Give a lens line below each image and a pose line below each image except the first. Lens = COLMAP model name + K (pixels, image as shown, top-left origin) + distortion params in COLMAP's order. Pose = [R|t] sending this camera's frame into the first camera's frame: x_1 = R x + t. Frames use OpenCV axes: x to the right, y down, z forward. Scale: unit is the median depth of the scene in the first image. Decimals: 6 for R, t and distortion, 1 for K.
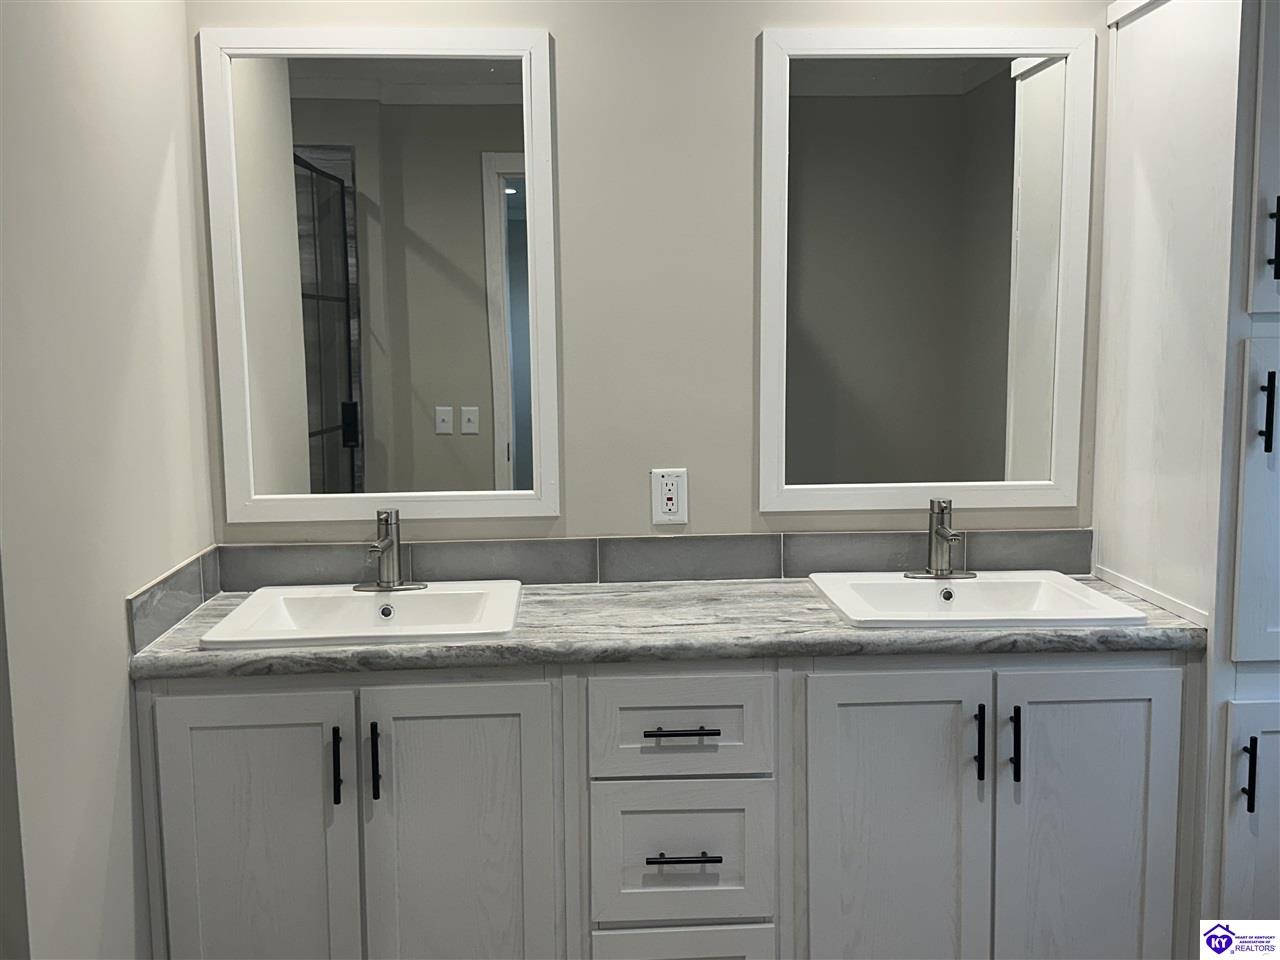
lens RADIAL K [[1274.6, 0, 643.1], [0, 1274.6, 508.8], [0, 0, 1]] dist [0.189561, -0.453632]
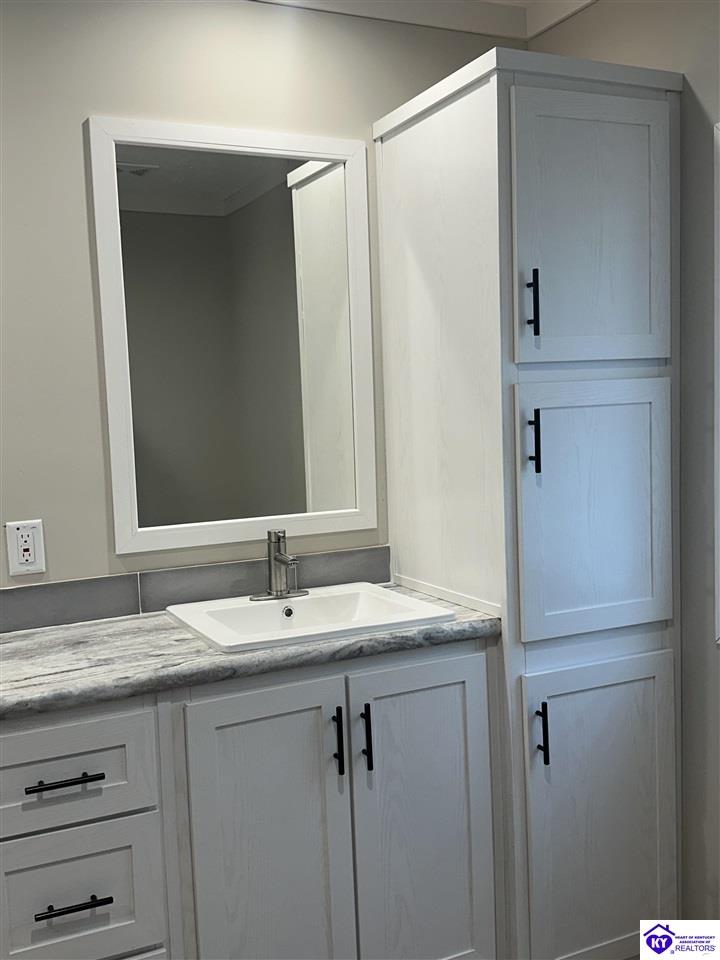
lens RADIAL K [[956.0, 0, 354.3], [0, 956.0, 485.6], [0, 0, 1]] dist [0.189561, -0.453632]
pose [[0.920713, -0.056685, 0.386102, -0.041340], [0.080305, 0.995740, -0.045309, -0.002927], [-0.381889, 0.072723, 0.921342, 0.196226]]
